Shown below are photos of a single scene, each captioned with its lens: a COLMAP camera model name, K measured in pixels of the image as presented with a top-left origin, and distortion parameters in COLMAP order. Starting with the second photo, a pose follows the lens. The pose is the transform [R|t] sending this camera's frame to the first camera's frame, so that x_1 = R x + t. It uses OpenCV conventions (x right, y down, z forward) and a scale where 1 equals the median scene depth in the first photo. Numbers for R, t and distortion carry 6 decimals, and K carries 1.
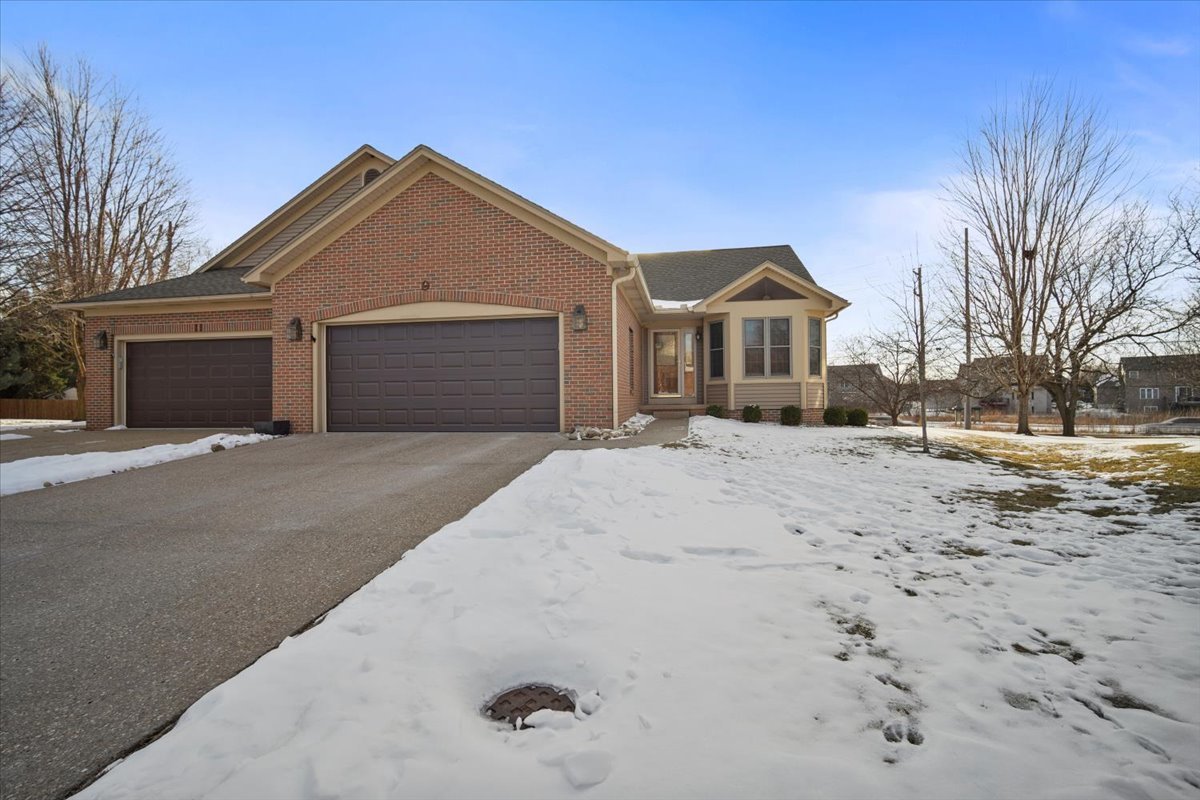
lens RADIAL K [[533.5, 0, 598.1], [0, 533.5, 404.0], [0, 0, 1]] dist [-0.014495, 0.005282]
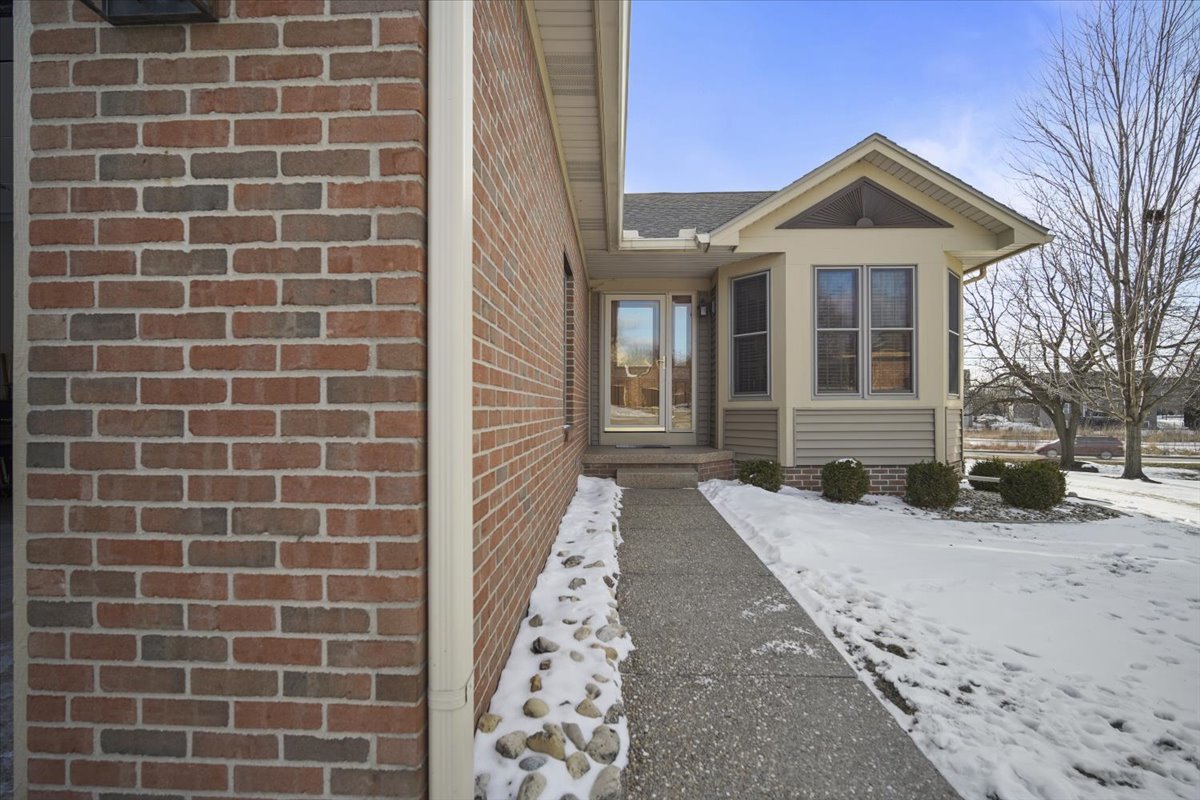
lens RADIAL K [[533.5, 0, 598.1], [0, 533.5, 404.0], [0, 0, 1]] dist [-0.014495, 0.005282]
pose [[0.991834, 0.011116, 0.127046, 0.032206], [-0.009263, 0.999842, -0.015167, -0.033551], [-0.127195, 0.013866, 0.991781, 0.565648]]
